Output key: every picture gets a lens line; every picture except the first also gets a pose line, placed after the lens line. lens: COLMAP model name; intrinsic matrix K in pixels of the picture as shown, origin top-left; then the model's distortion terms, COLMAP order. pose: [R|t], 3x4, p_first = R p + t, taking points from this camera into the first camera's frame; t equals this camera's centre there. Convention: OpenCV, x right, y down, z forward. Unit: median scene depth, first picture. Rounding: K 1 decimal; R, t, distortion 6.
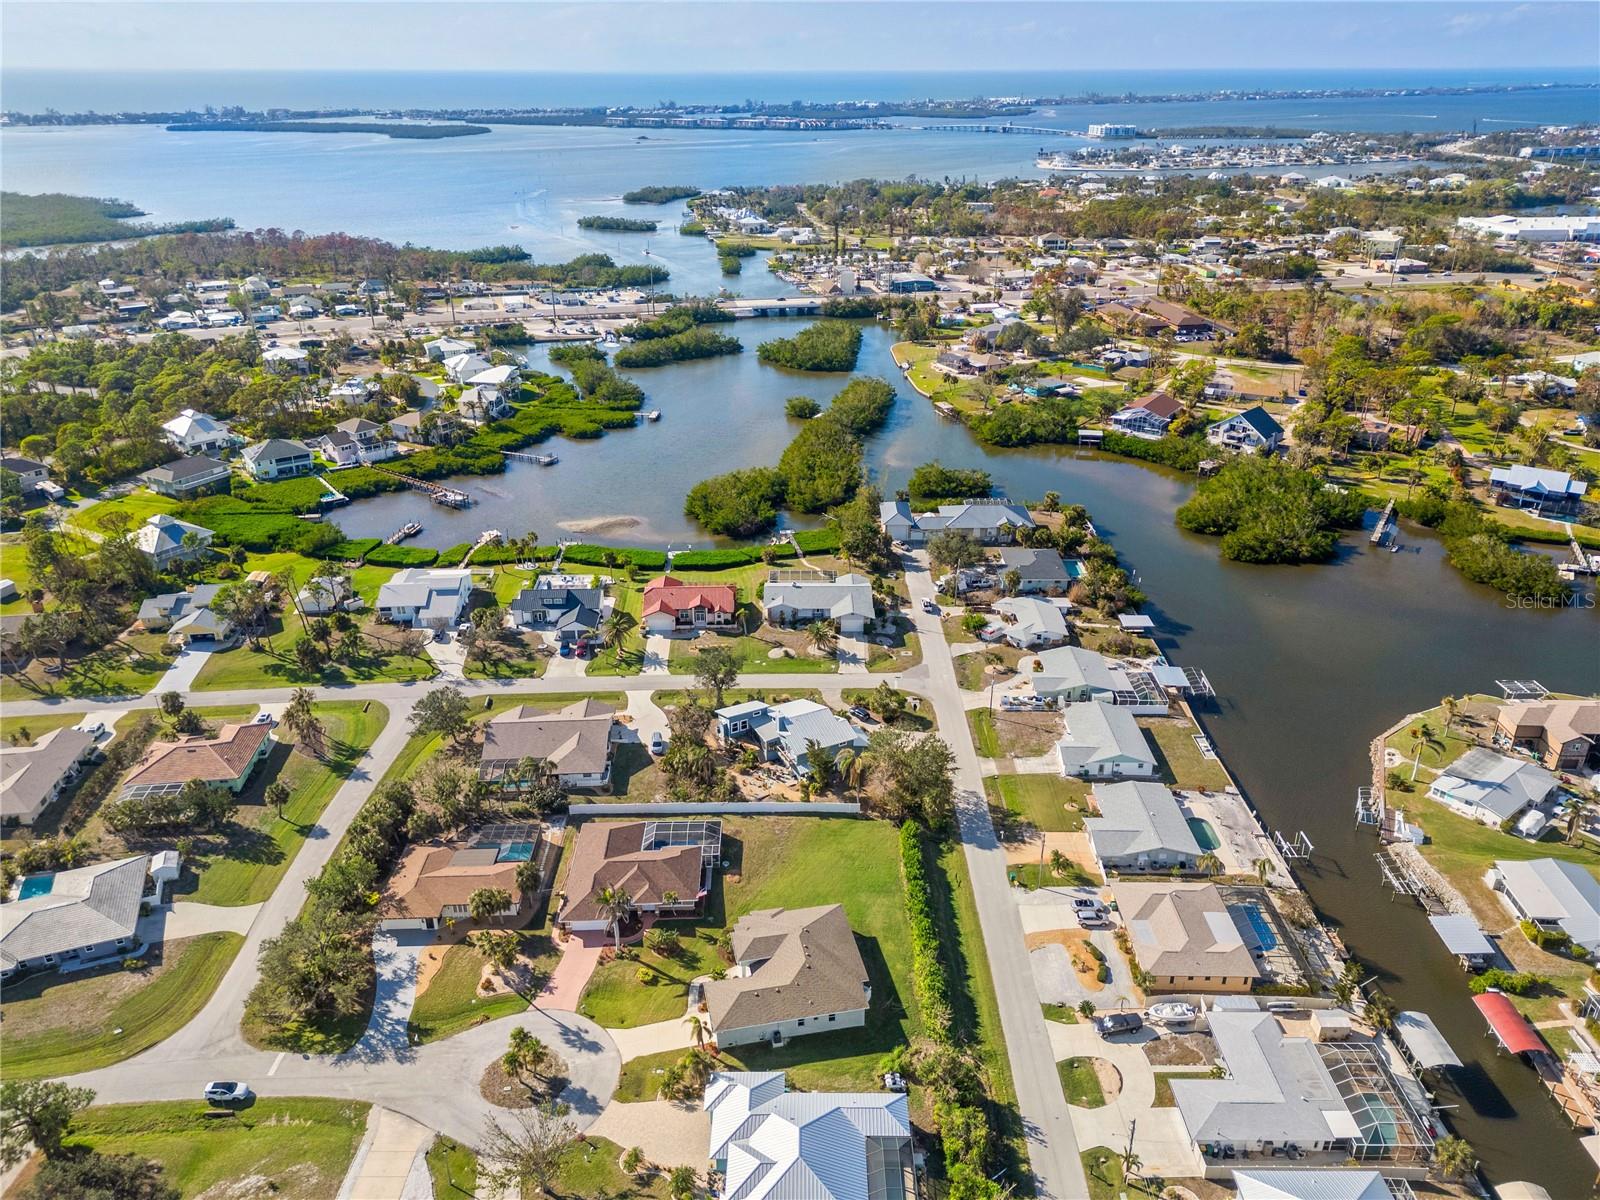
lens RADIAL K [[1103.0, 0, 800.0], [0, 1103.0, 600.0], [0, 0, 1]] dist [0.070875, -0.071491]
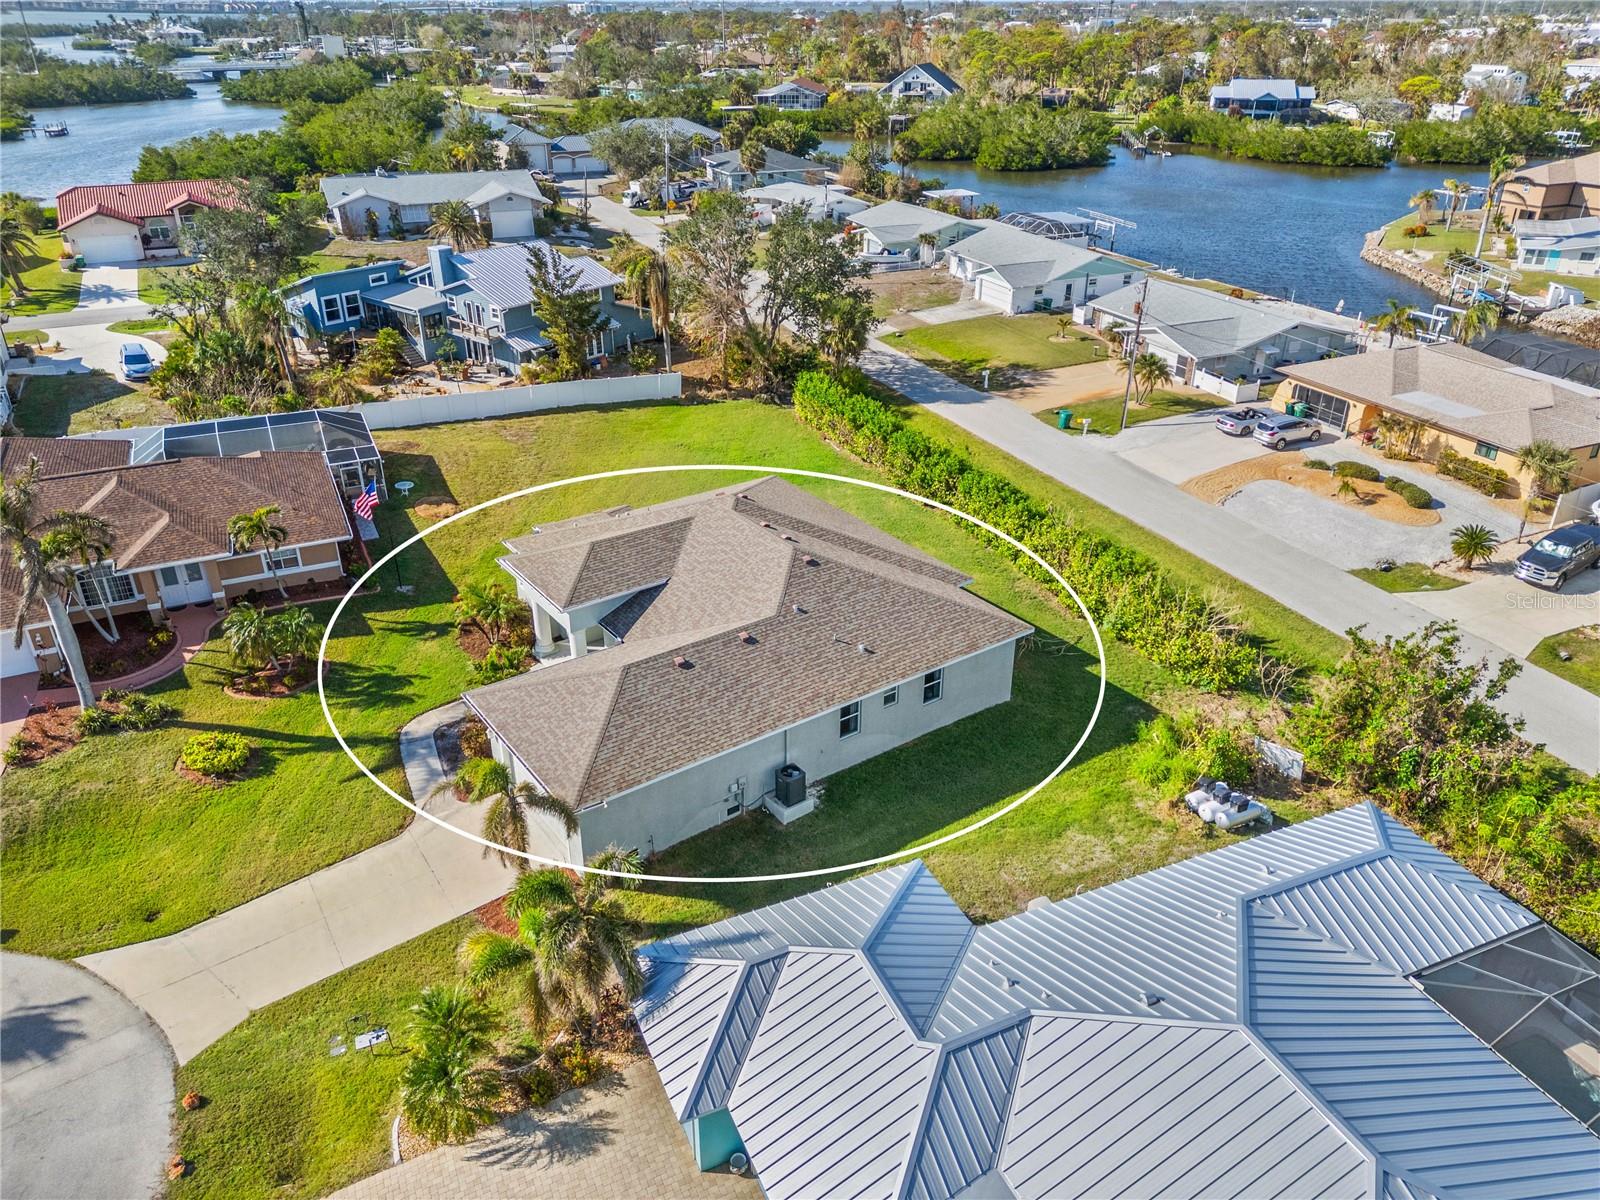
lens RADIAL K [[1122.8, 0, 800.0], [0, 1122.8, 600.0], [0, 0, 1]] dist [0.071365, -0.072664]
pose [[0.910380, -0.182048, 0.371574, -0.063623], [0.165185, 0.983251, 0.077018, 0.182317], [-0.379371, -0.008737, 0.925203, 0.413723]]
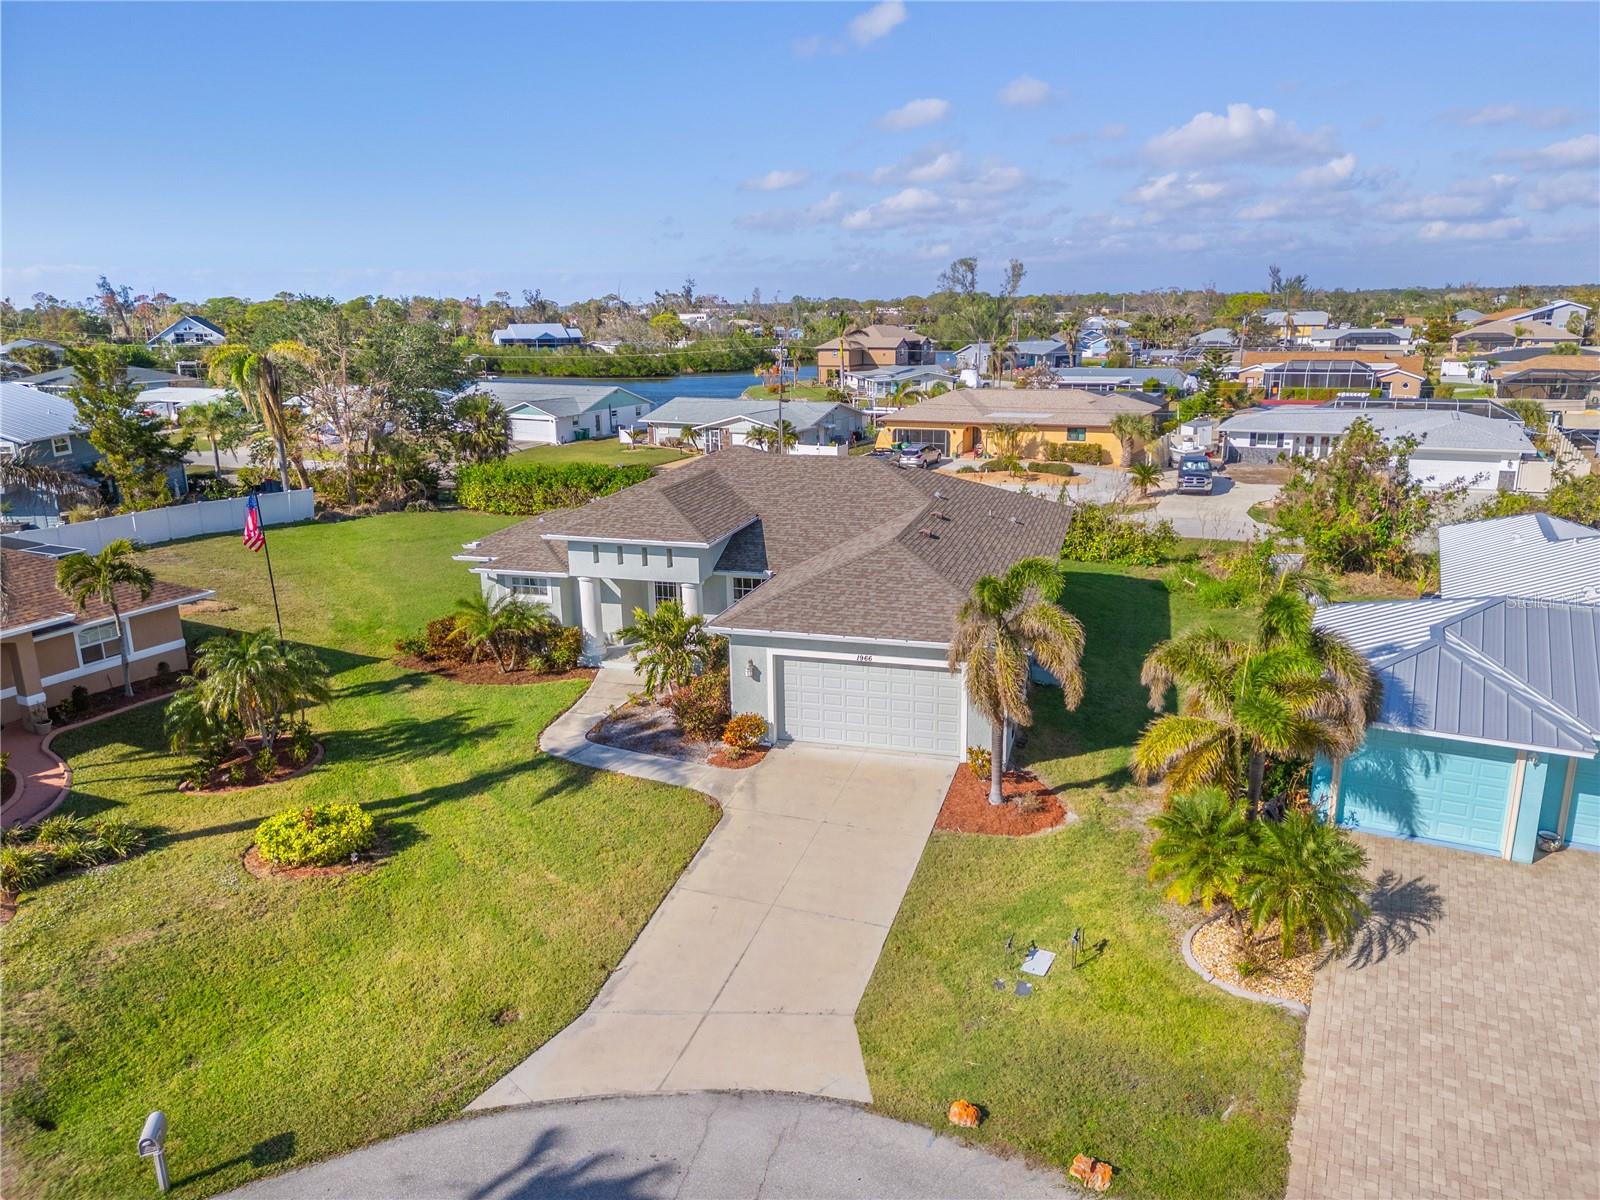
lens RADIAL K [[1103.0, 0, 800.0], [0, 1103.0, 600.0], [0, 0, 1]] dist [0.070875, -0.071491]
pose [[0.465101, -0.226926, 0.855678, -0.143623], [0.384445, 0.922458, 0.035672, 0.197022], [-0.797422, 0.312370, 0.516277, 0.511183]]
